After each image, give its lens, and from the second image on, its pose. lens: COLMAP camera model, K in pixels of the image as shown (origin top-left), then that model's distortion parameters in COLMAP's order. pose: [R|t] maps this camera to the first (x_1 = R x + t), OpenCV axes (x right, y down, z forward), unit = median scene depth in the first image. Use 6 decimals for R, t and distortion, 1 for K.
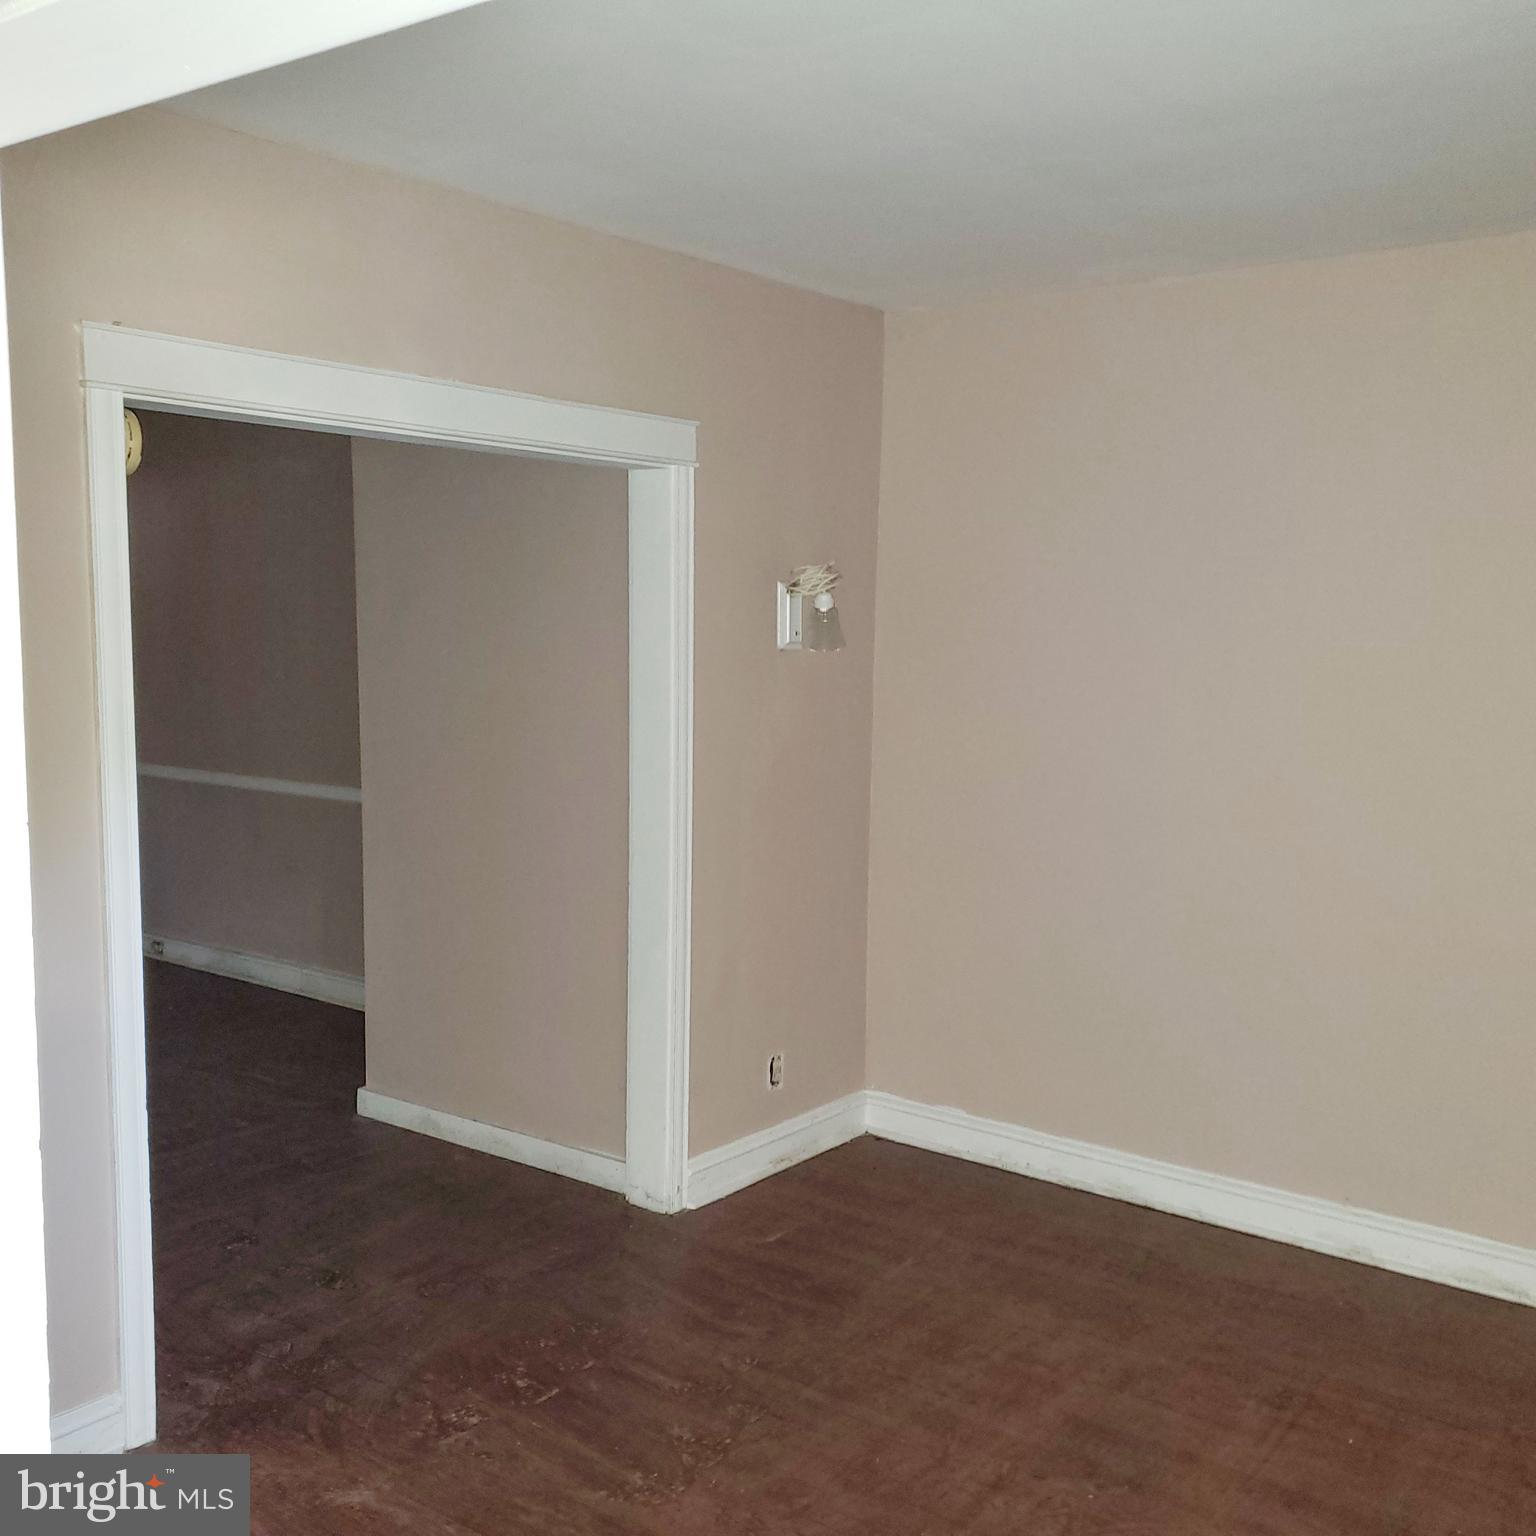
lens RADIAL K [[1550.0, 0, 765.8], [0, 1550.0, 784.6], [0, 0, 1]] dist [0.123345, -0.315985]
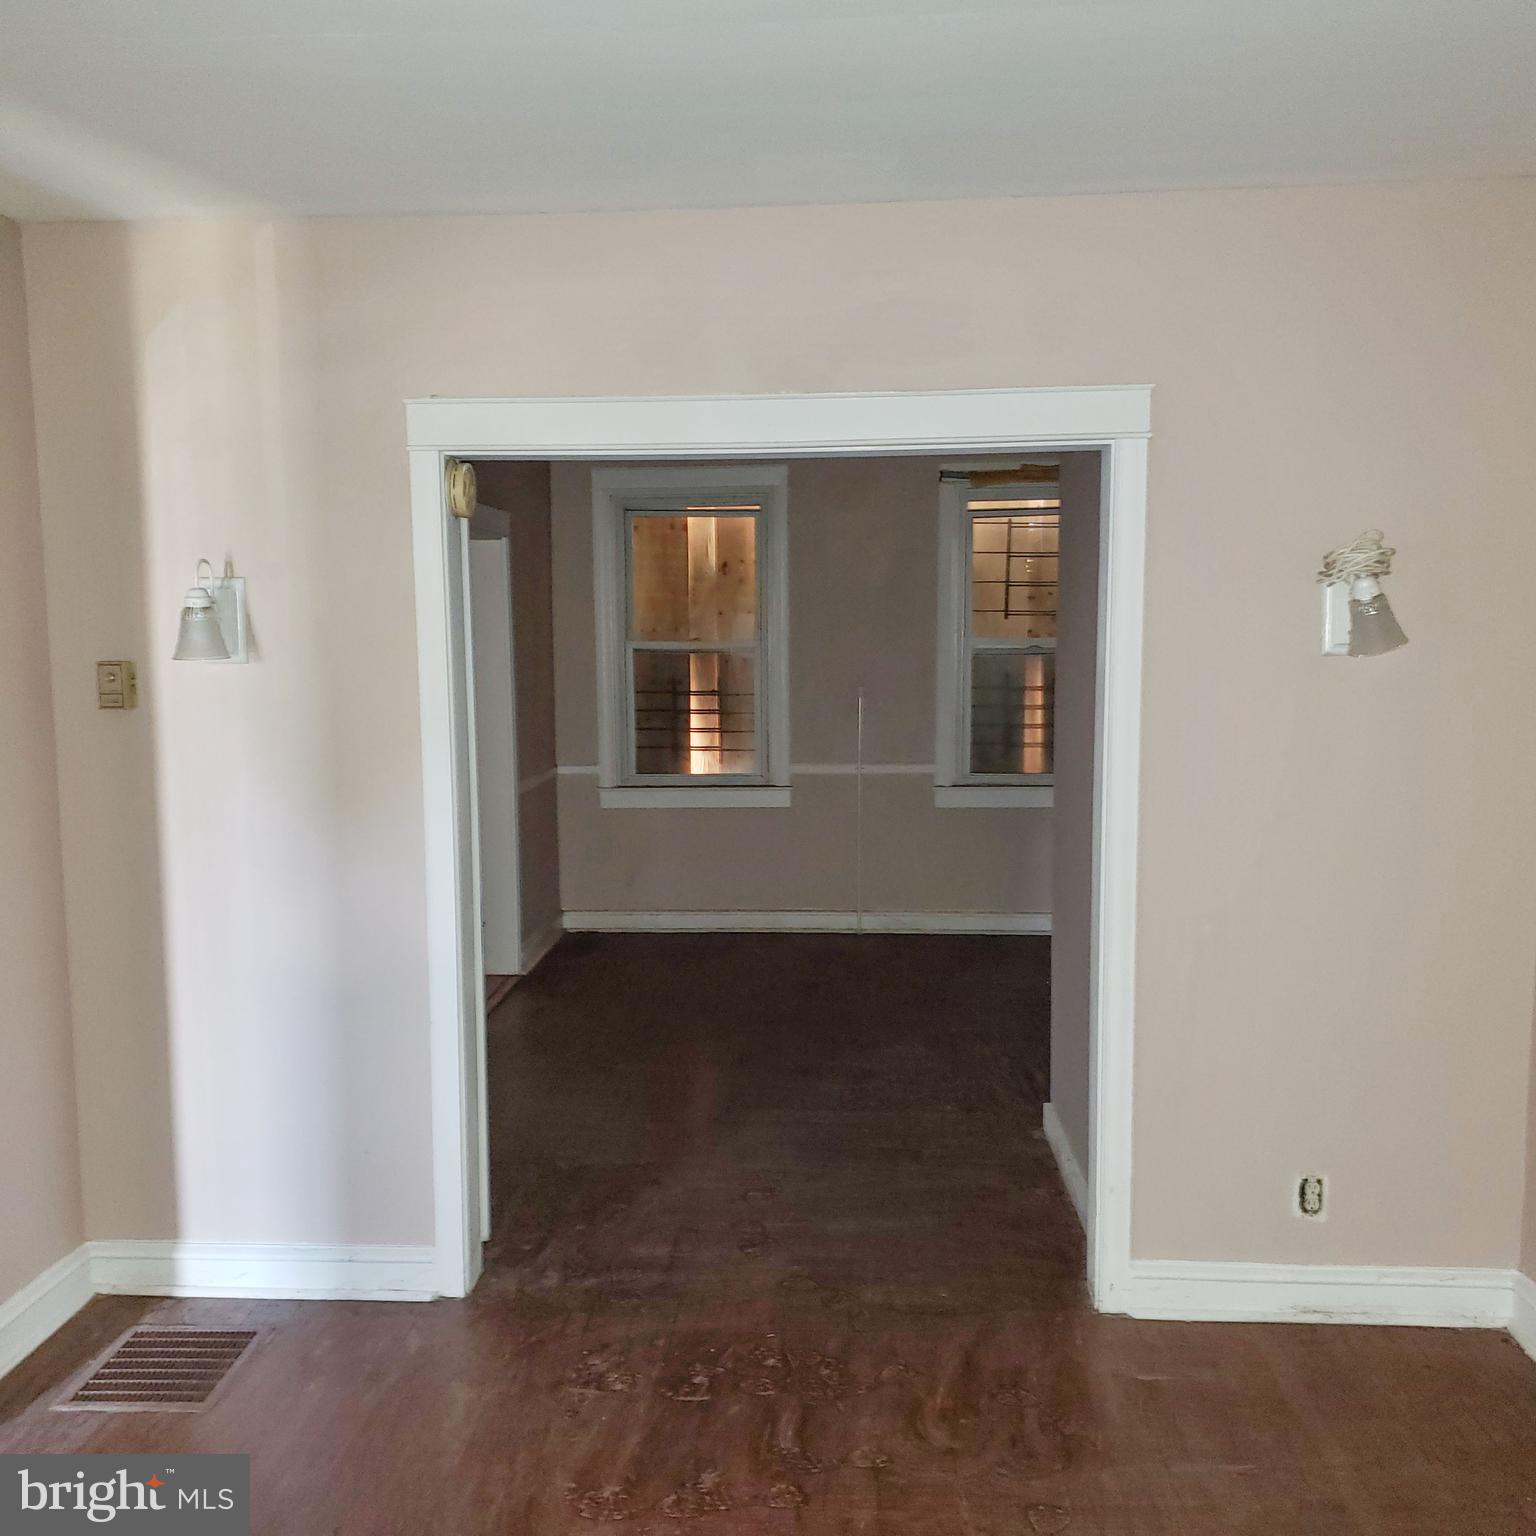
lens RADIAL K [[1550.0, 0, 765.8], [0, 1550.0, 784.6], [0, 0, 1]] dist [0.123345, -0.315985]
pose [[0.559431, 0.064455, -0.826367, 0.588109], [-0.071785, 0.996994, 0.029167, -0.029138], [0.825762, 0.043004, 0.562376, 0.390204]]
